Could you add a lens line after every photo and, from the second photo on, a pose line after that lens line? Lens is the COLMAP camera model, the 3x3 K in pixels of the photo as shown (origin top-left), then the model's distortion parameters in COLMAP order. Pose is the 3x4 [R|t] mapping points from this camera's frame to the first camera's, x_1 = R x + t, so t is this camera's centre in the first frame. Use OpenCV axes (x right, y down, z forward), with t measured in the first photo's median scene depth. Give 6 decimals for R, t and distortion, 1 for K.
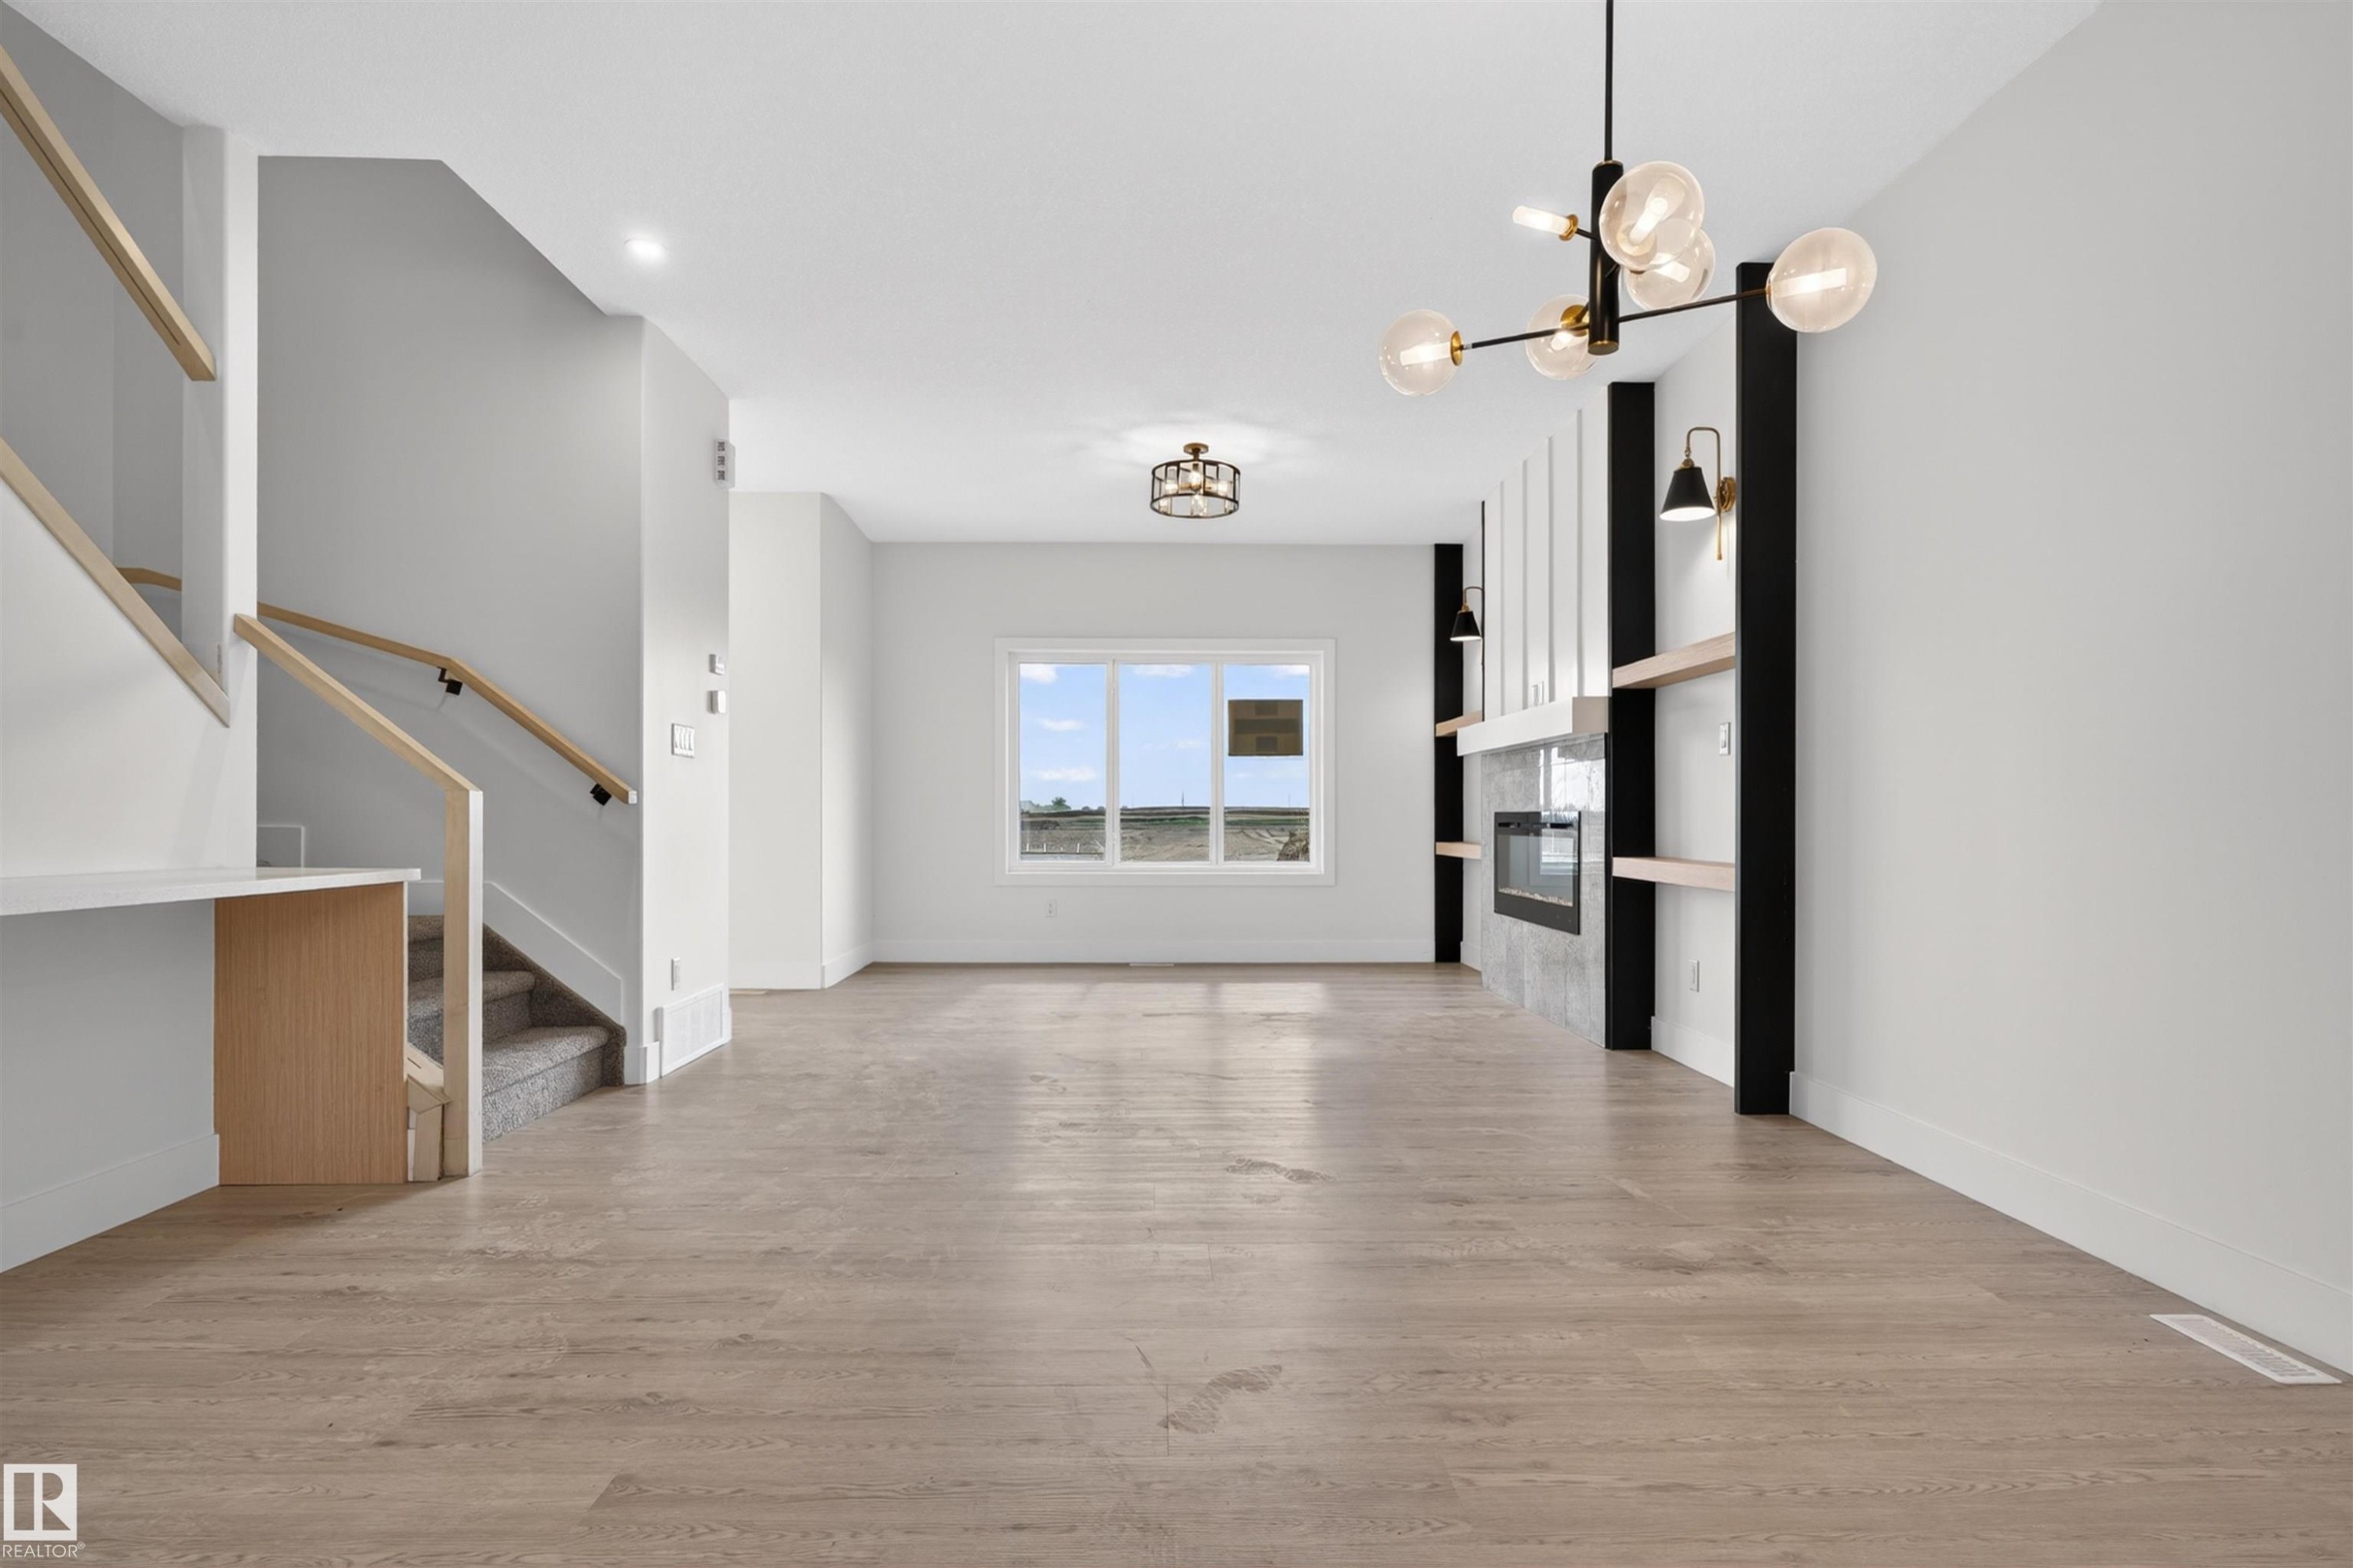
lens RADIAL K [[1217.4, 0, 1173.0], [0, 1217.4, 822.6], [0, 0, 1]] dist [-0.001331, -0.000136]
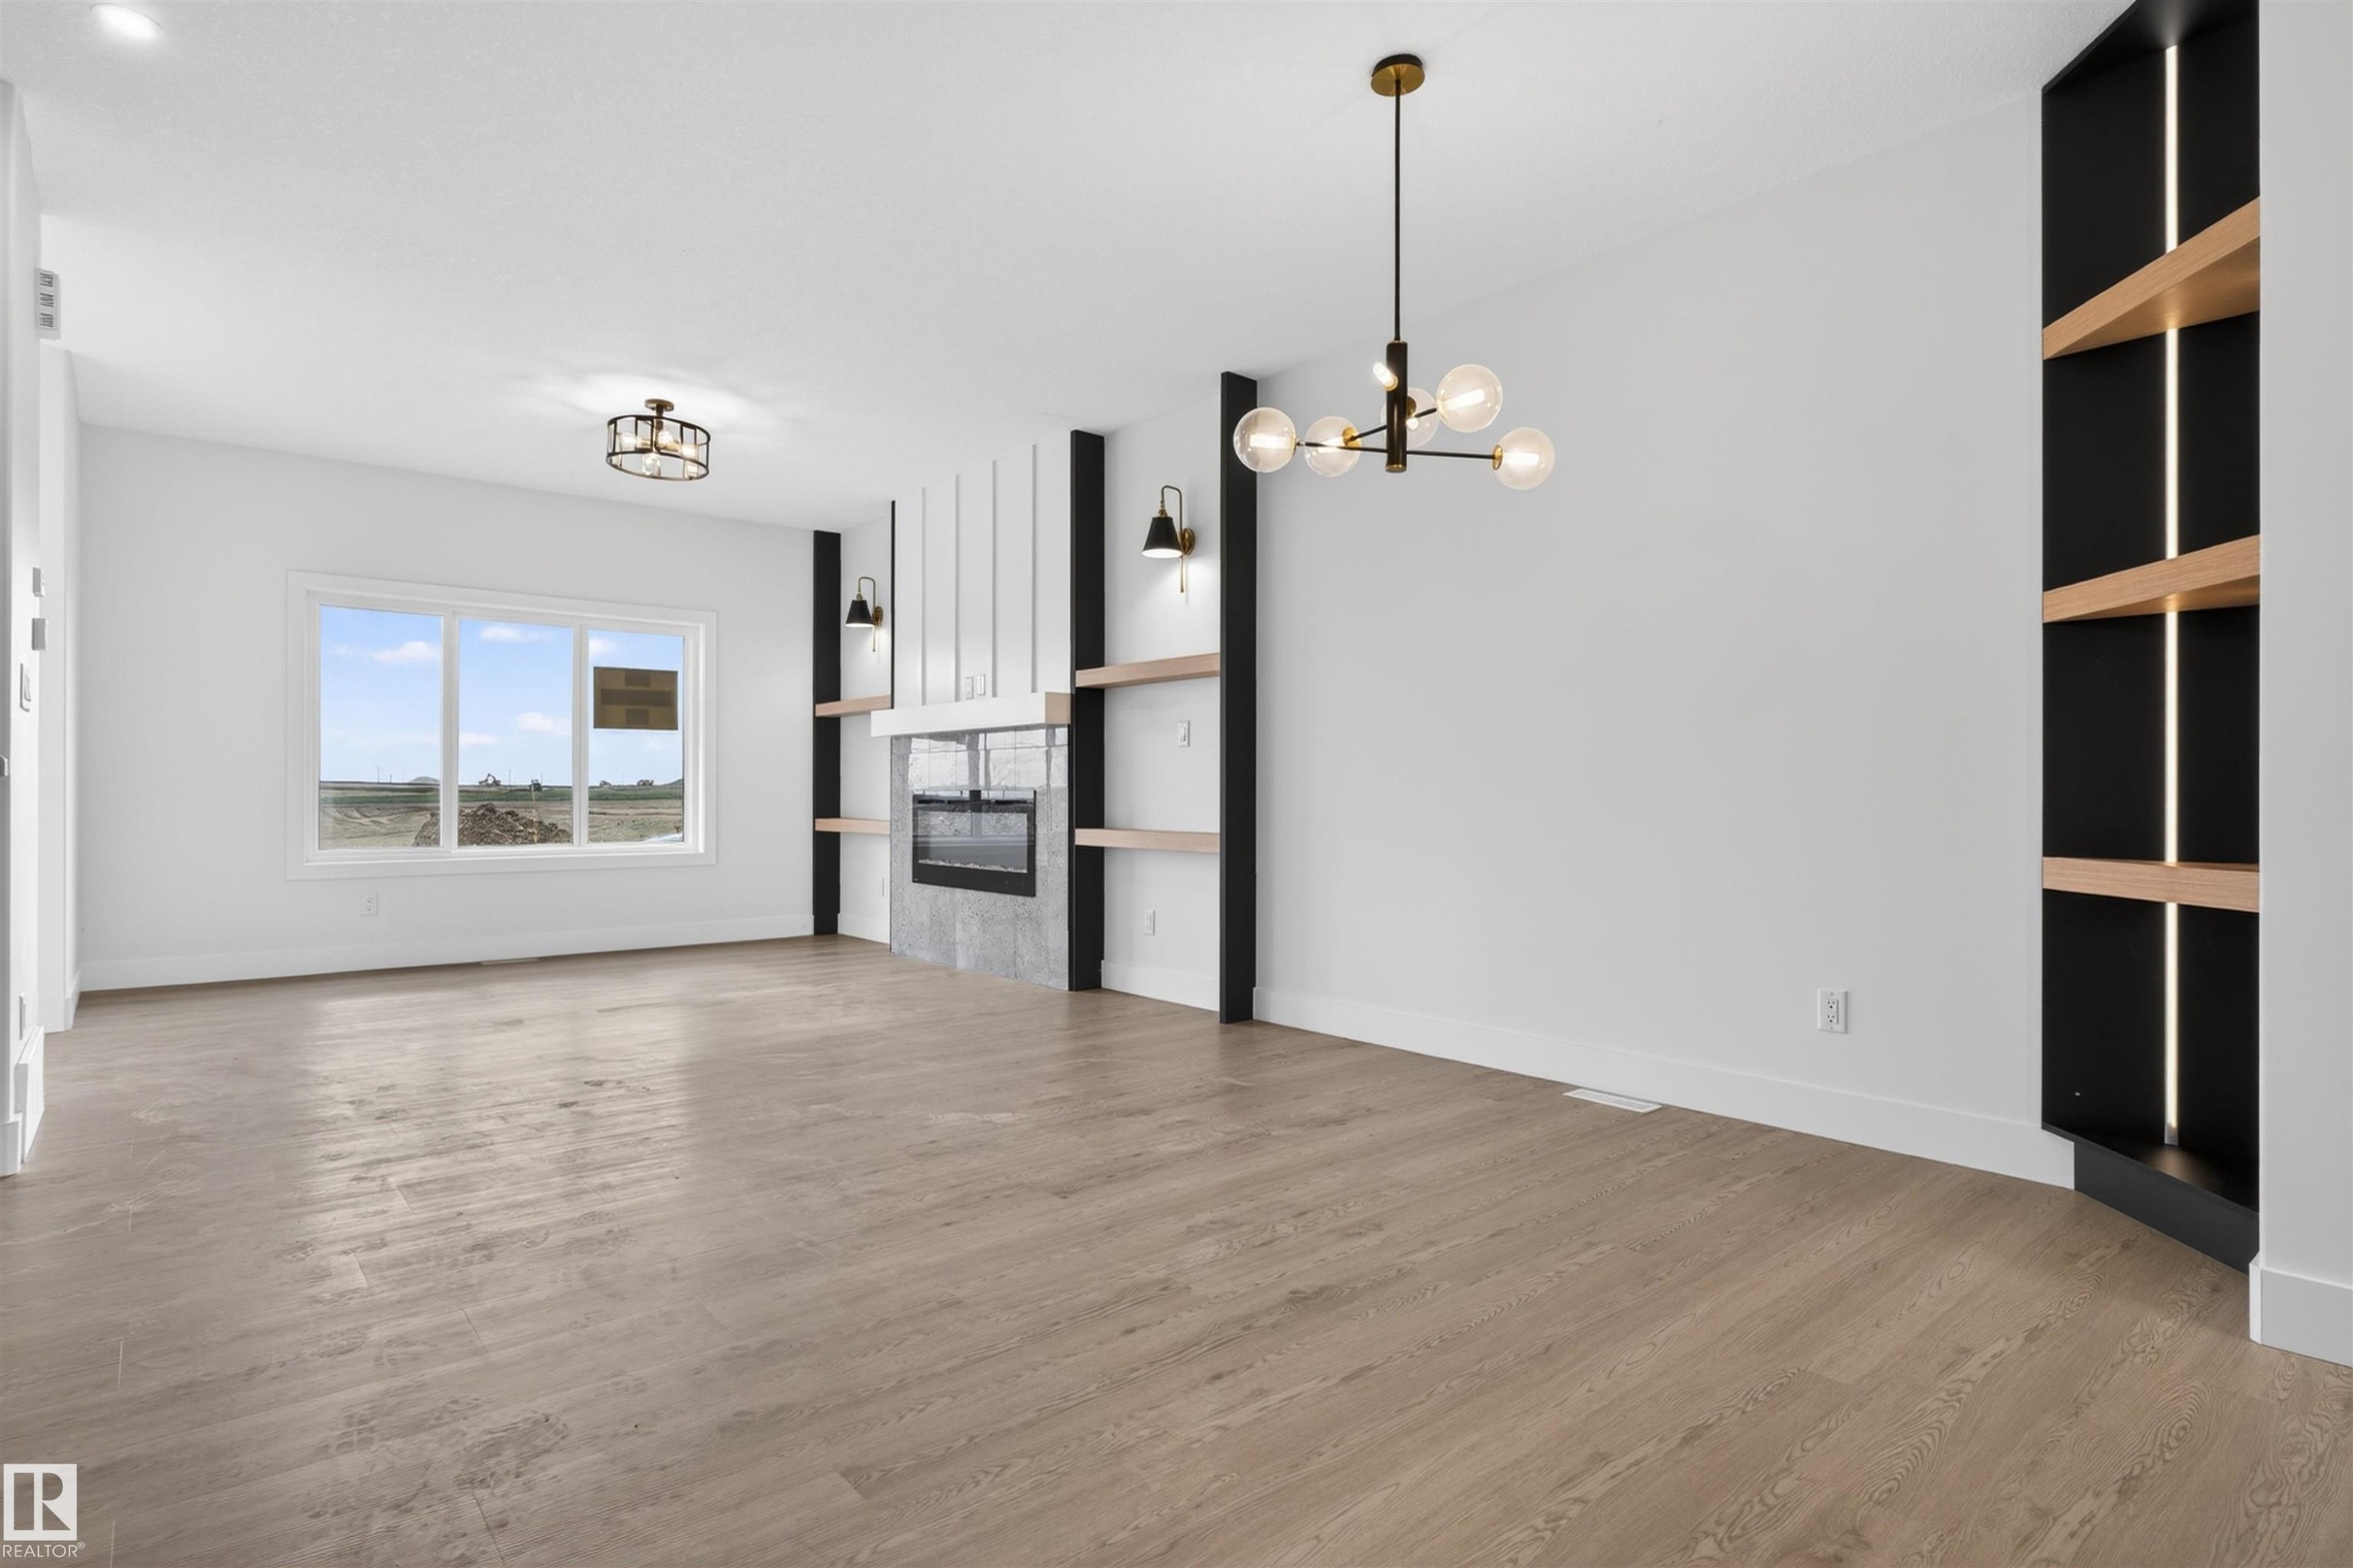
lens RADIAL K [[1201.3, 0, 1178.4], [0, 1201.3, 791.4], [0, 0, 1]] dist [-0.001480, 0.001837]
pose [[0.773804, 0.001155, 0.633424, -0.270903], [0.002837, 0.999982, -0.005288, -0.001194], [-0.633418, 0.005889, 0.773787, 0.025480]]
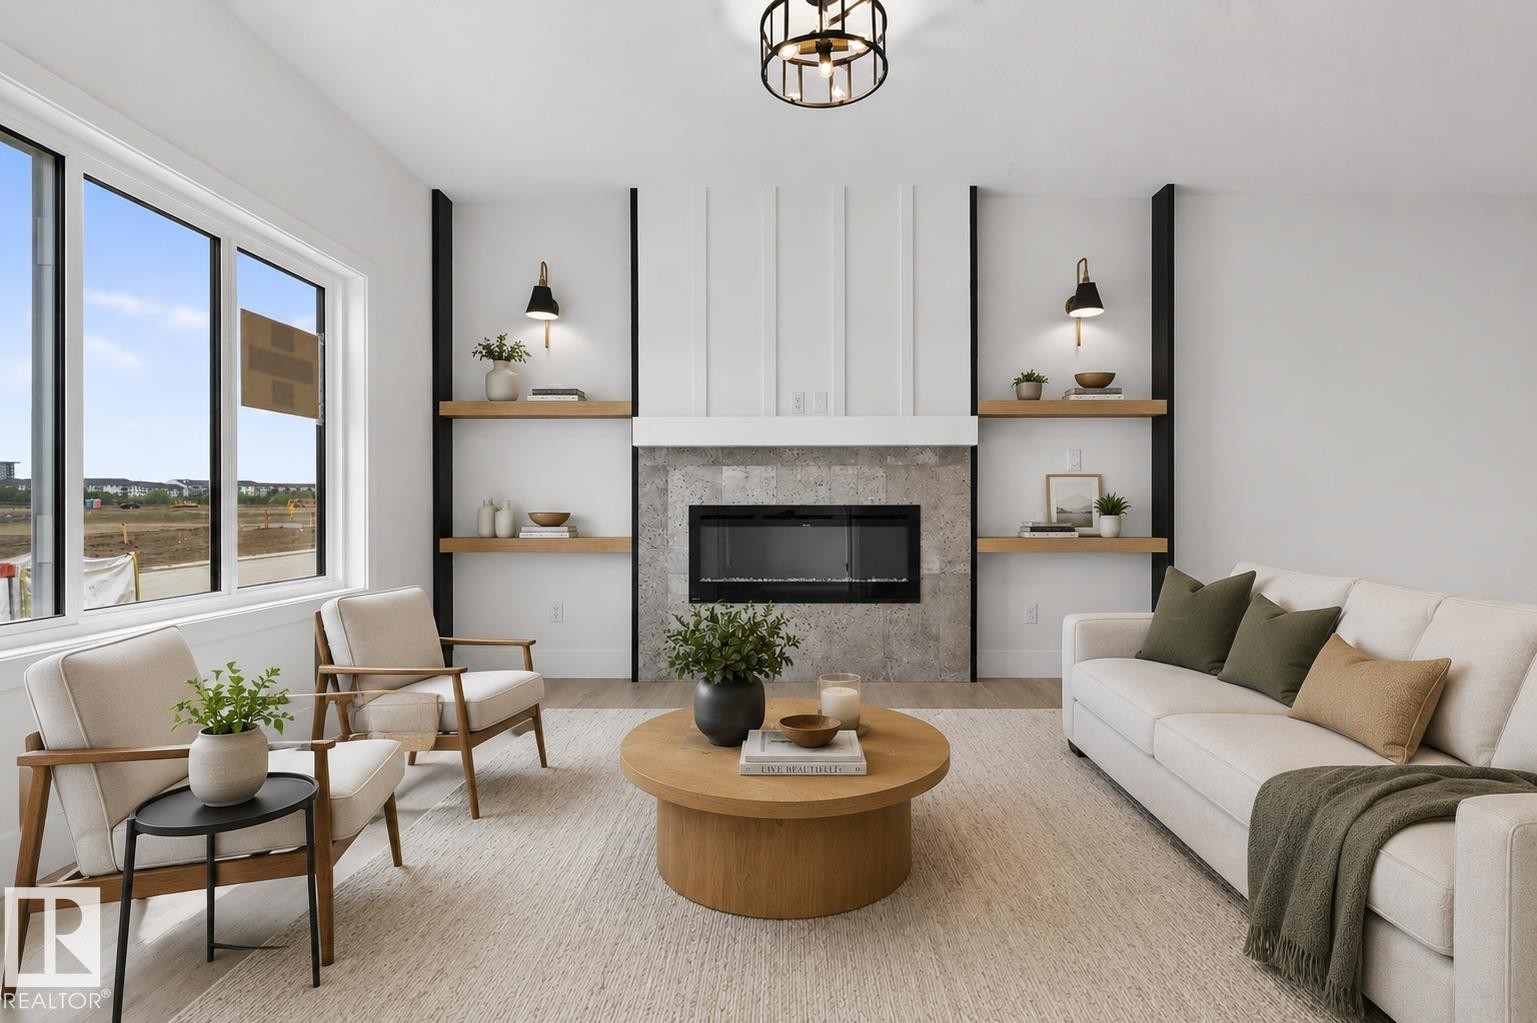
lens RADIAL K [[785.1, 0, 772.5], [0, 785.1, 517.7], [0, 0, 1]] dist [0.001224, -0.000769]
pose [[0.031886, -0.020615, 0.999279, -0.461082], [0.006789, 0.999769, 0.020408, -0.012584], [-0.999468, 0.006133, 0.032018, 1.068445]]
